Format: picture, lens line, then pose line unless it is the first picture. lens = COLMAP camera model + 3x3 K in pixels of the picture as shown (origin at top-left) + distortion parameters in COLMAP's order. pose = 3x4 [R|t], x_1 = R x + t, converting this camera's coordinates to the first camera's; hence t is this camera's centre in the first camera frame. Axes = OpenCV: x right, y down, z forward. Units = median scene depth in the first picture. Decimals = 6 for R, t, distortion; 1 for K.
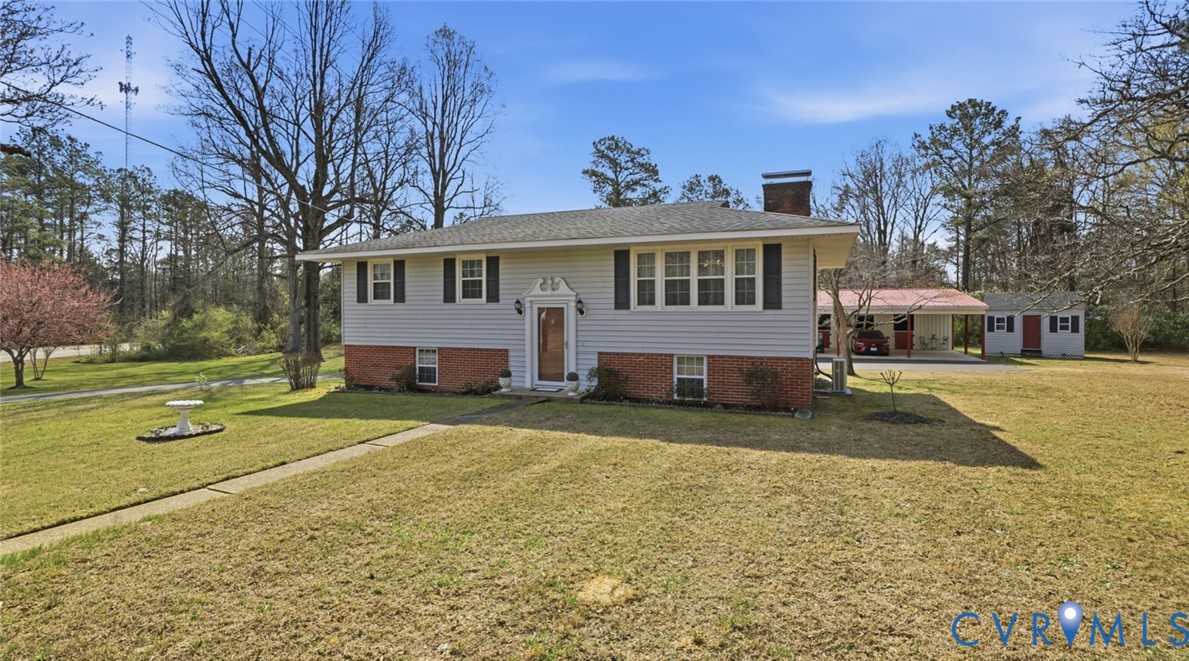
lens RADIAL K [[555.5, 0, 600.8], [0, 555.5, 317.7], [0, 0, 1]] dist [-0.035513, 0.001059]
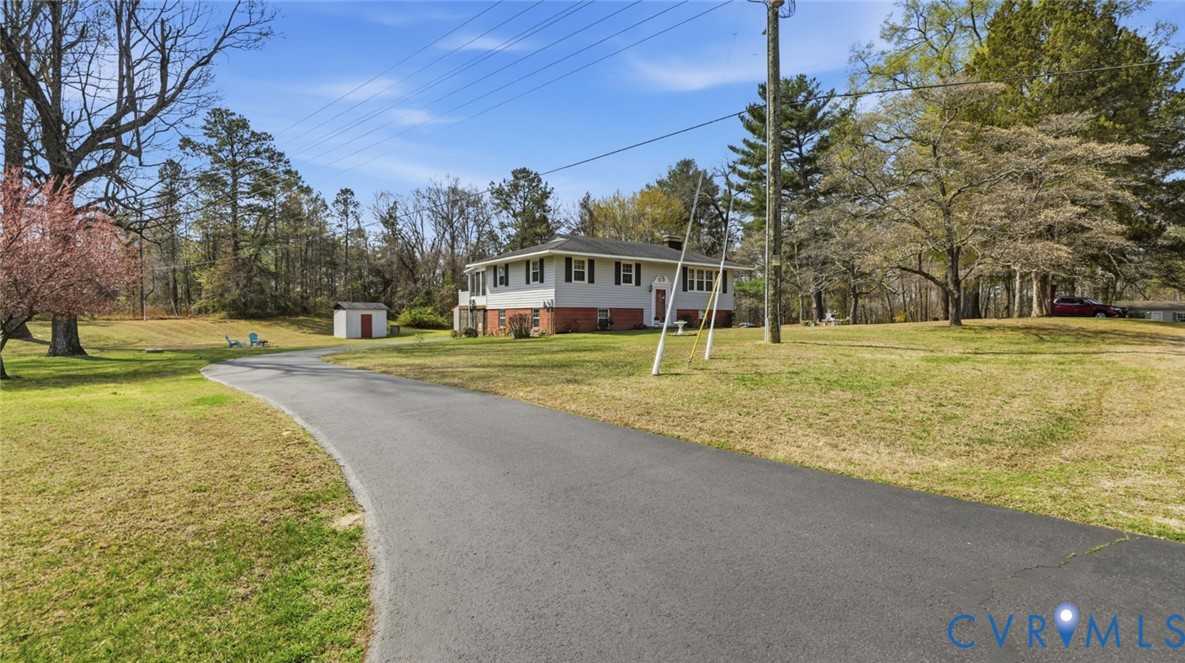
lens RADIAL K [[557.5, 0, 592.7], [0, 557.5, 323.9], [0, 0, 1]] dist [-0.023132, 0.001622]
pose [[0.525045, -0.007933, 0.851037, -2.056555], [0.004641, 0.999968, 0.006458, 0.100073], [-0.851062, 0.000559, 0.525065, 0.053355]]
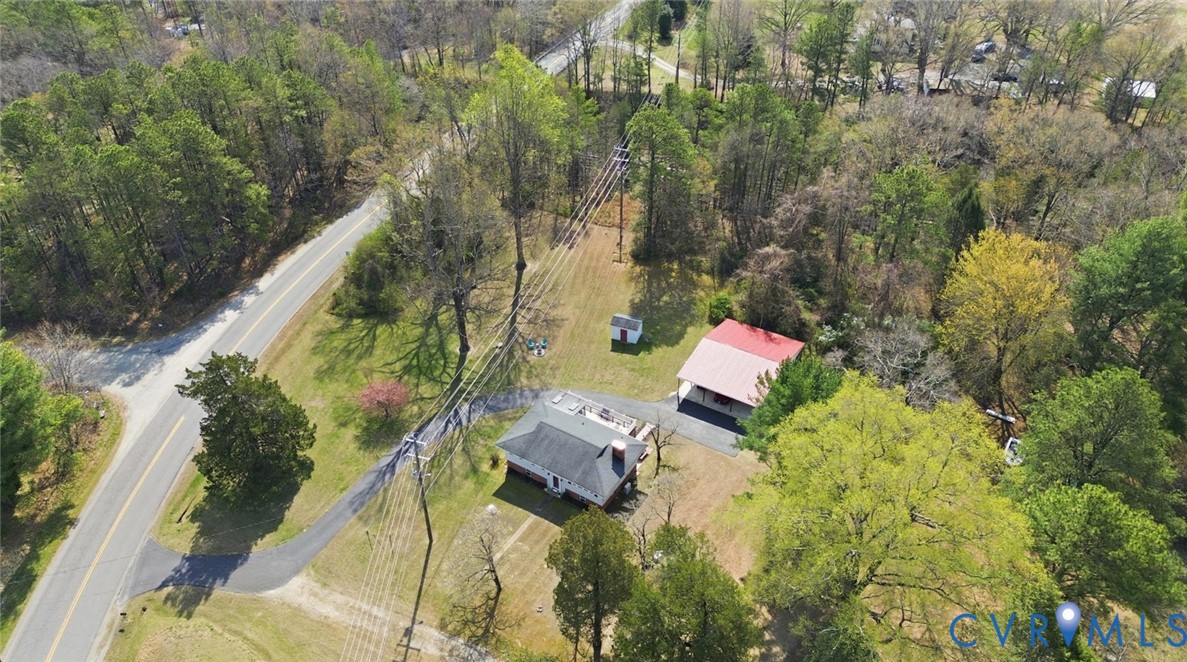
lens RADIAL K [[836.5, 0, 598.5], [0, 836.5, 330.3], [0, 0, 1]] dist [0.059033, -0.058212]
pose [[0.982847, 0.101076, -0.154255, 1.119032], [0.012000, 0.799605, 0.600406, -4.831235], [0.184030, -0.591958, 0.784677, -3.415920]]
